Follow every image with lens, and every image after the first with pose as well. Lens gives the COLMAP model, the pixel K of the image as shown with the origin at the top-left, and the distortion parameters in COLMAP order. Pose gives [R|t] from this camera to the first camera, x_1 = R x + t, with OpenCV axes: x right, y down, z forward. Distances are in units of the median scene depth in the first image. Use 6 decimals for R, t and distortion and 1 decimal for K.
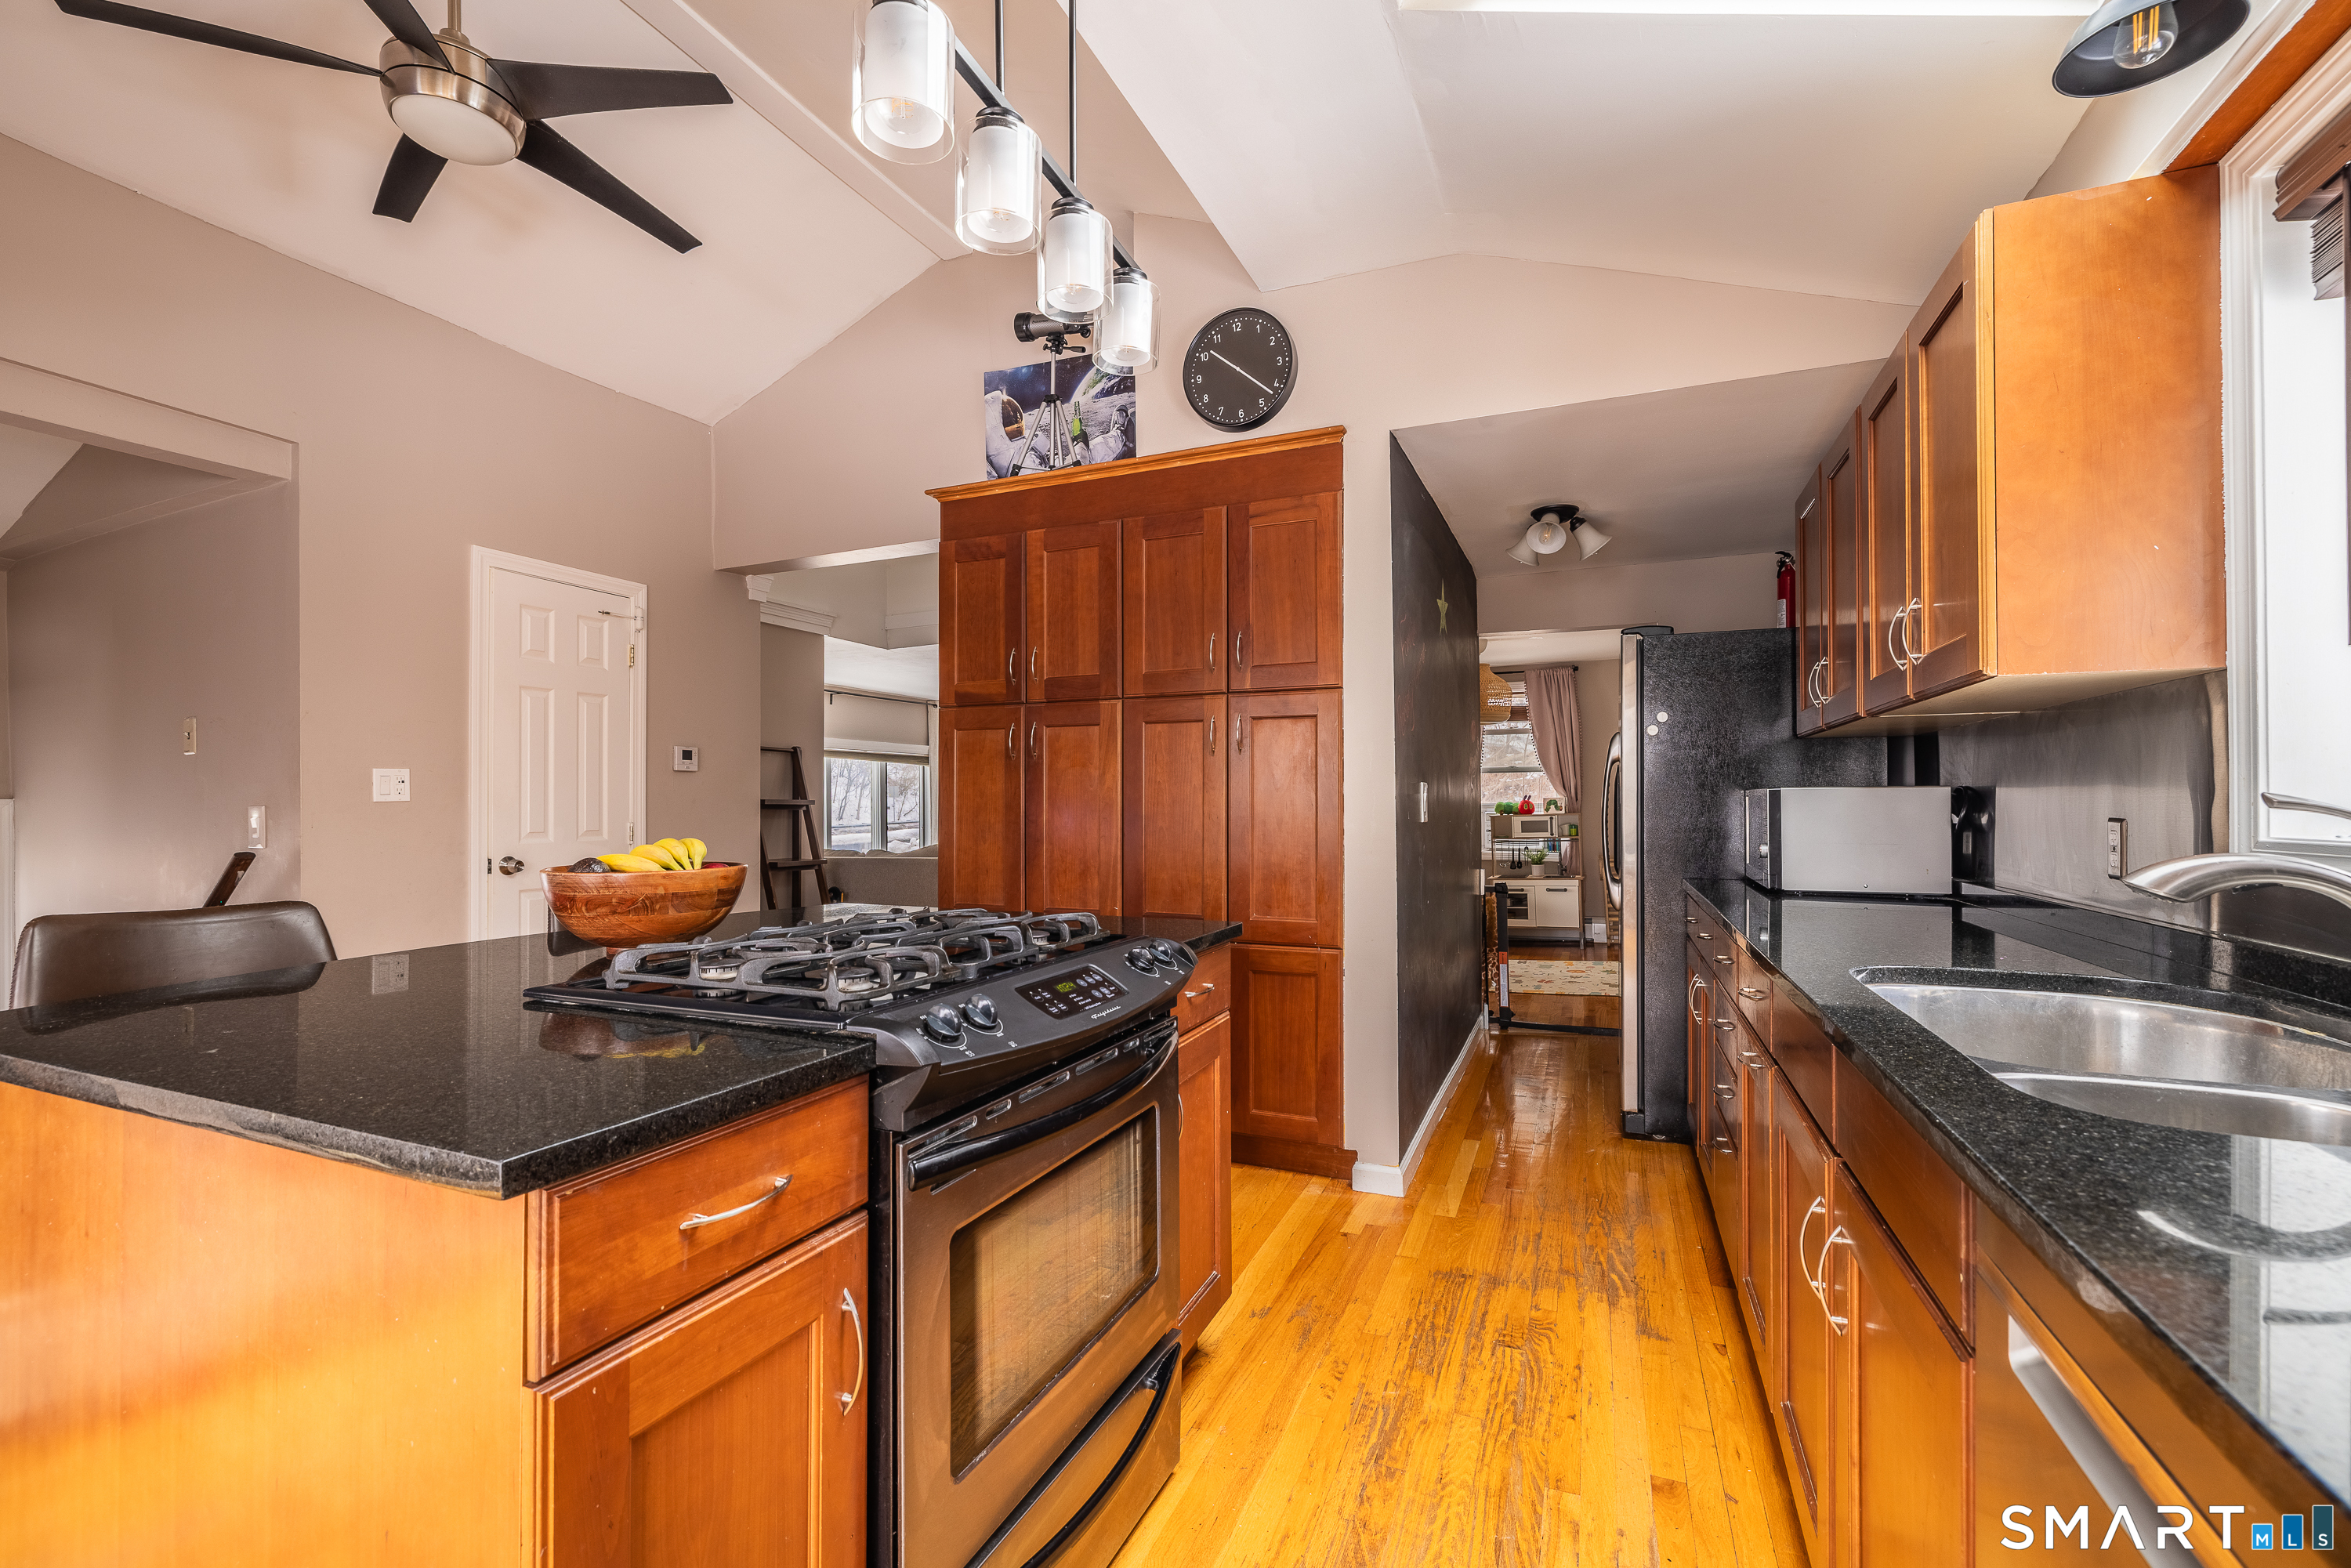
lens RADIAL K [[1029.1, 0, 1135.4], [0, 1029.1, 788.7], [0, 0, 1]] dist [0.001461, 0.000101]
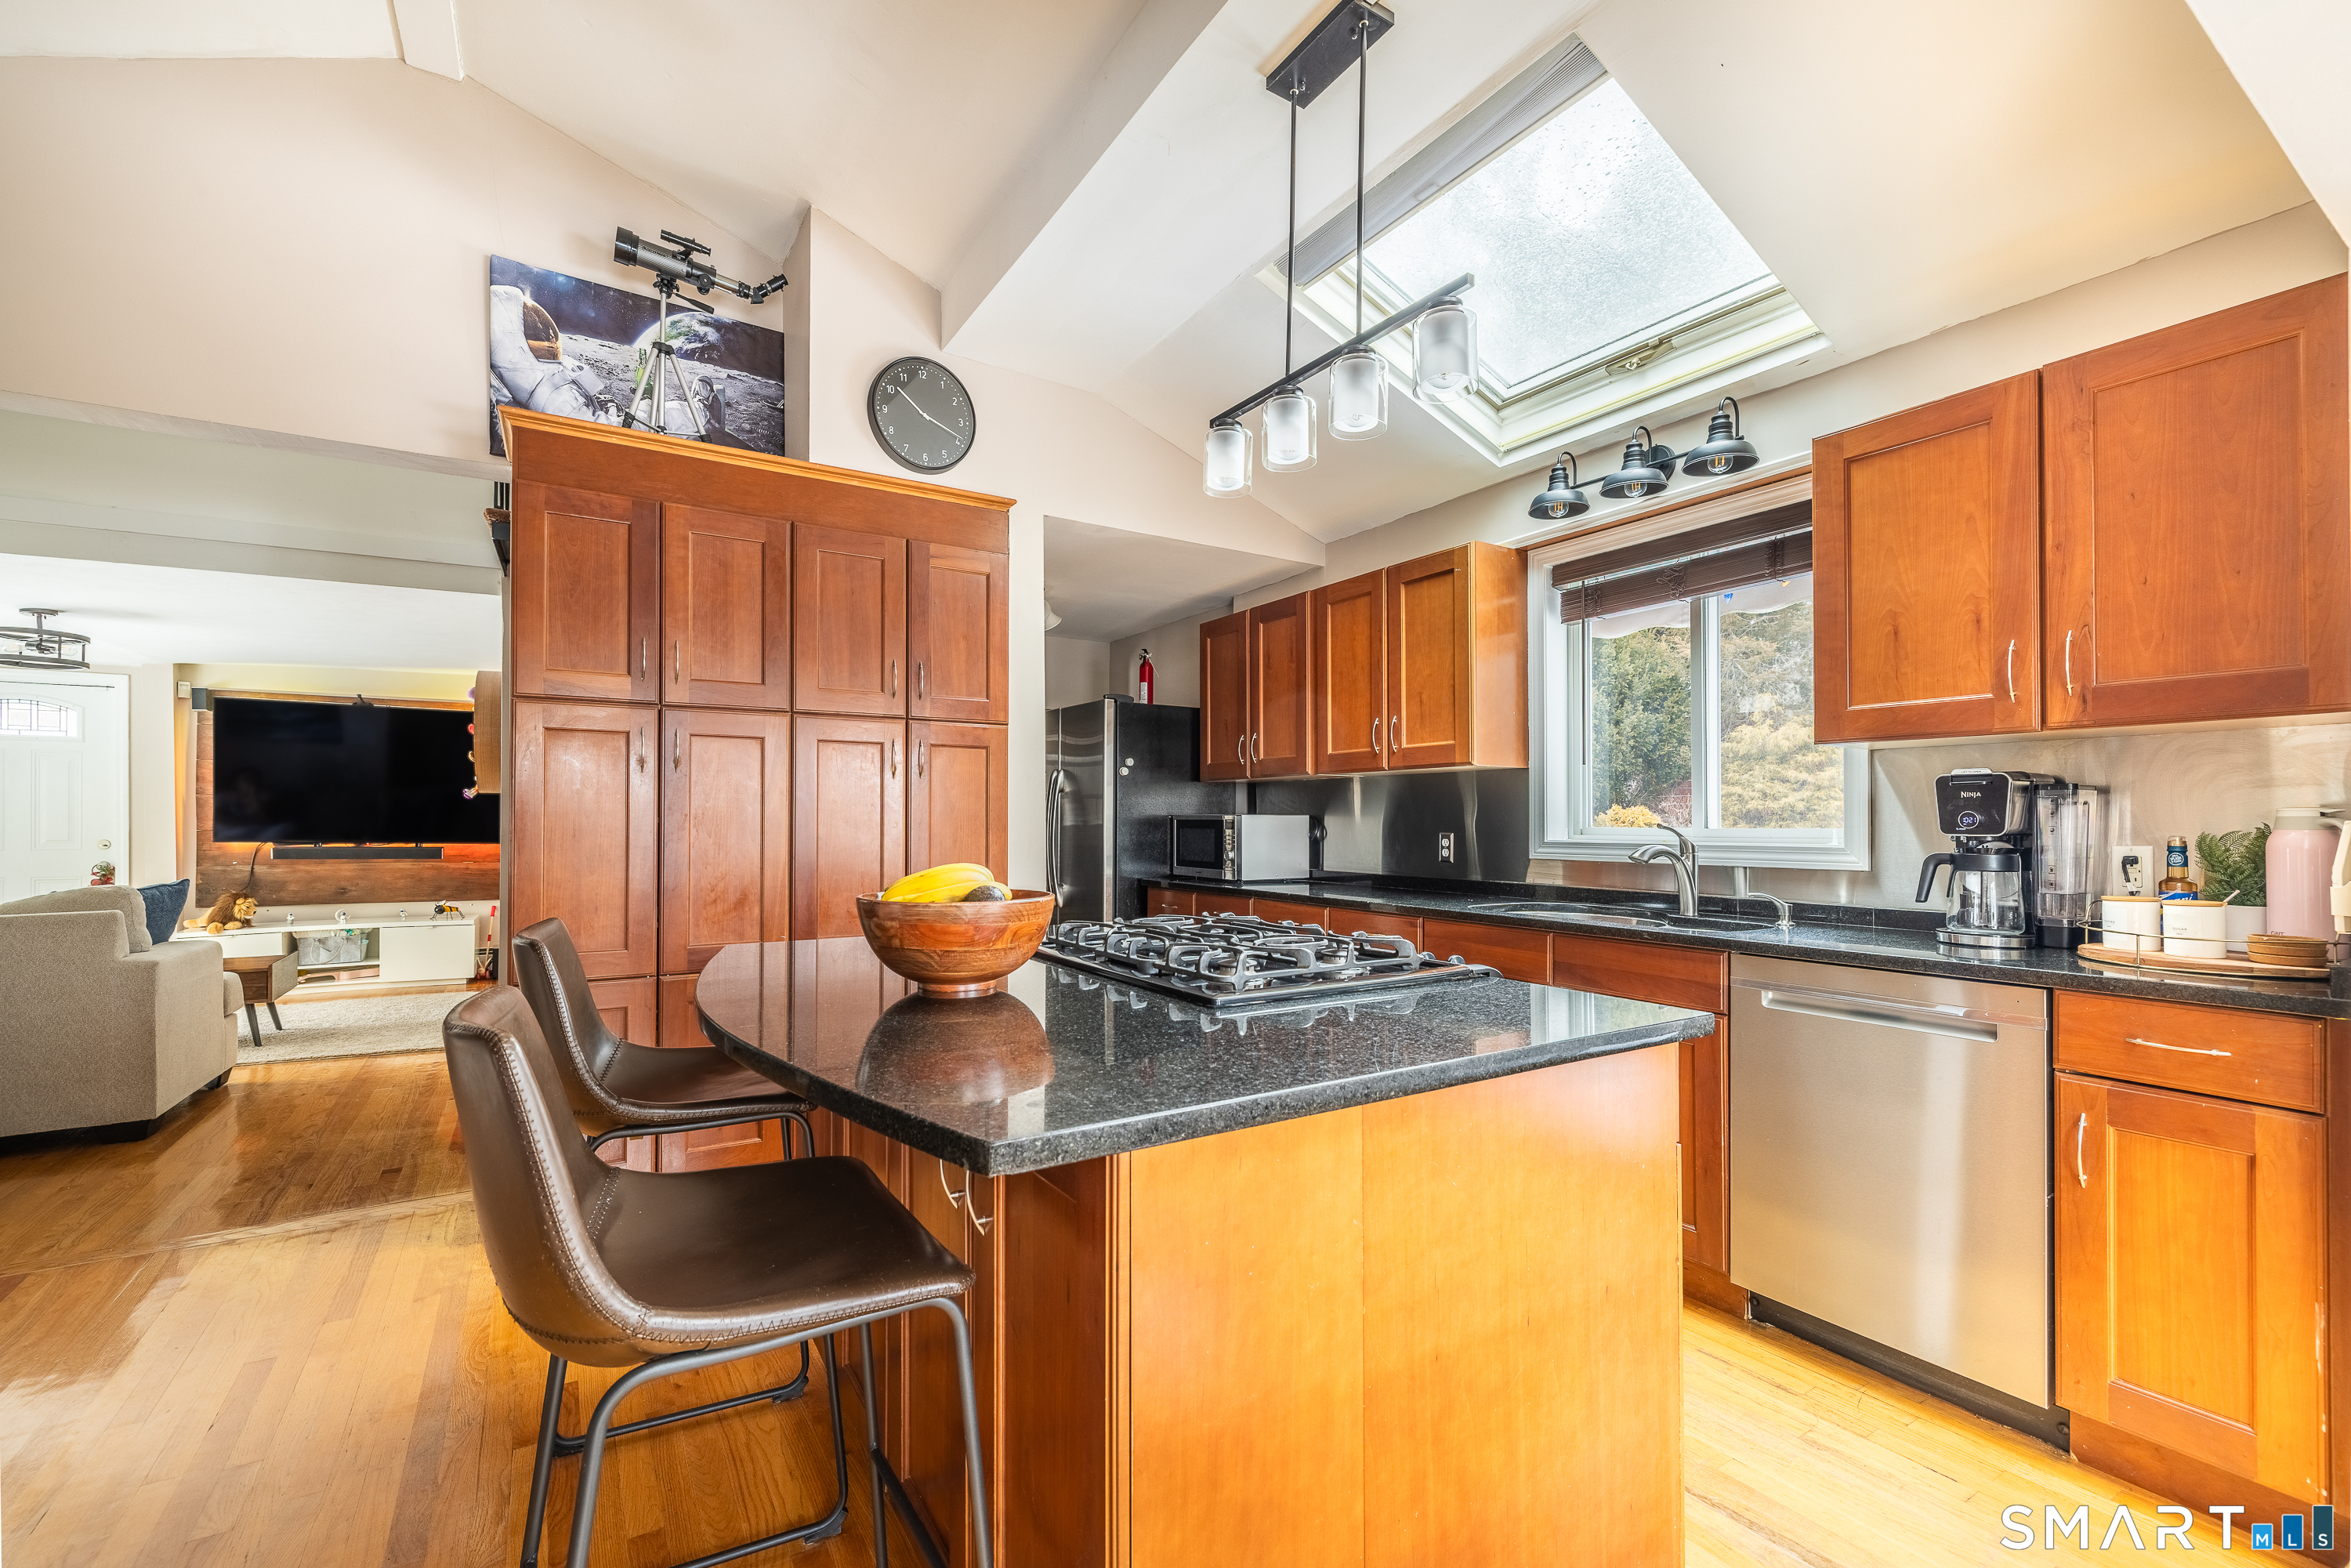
lens RADIAL K [[1068.9, 0, 1175.5], [0, 1068.9, 784.0], [0, 0, 1]] dist [0.000362, 0.000037]
pose [[0.517460, 0.032380, 0.855094, -0.674239], [-0.013675, 0.999469, -0.029572, 0.000973], [-0.855598, 0.003609, 0.517628, 0.204075]]
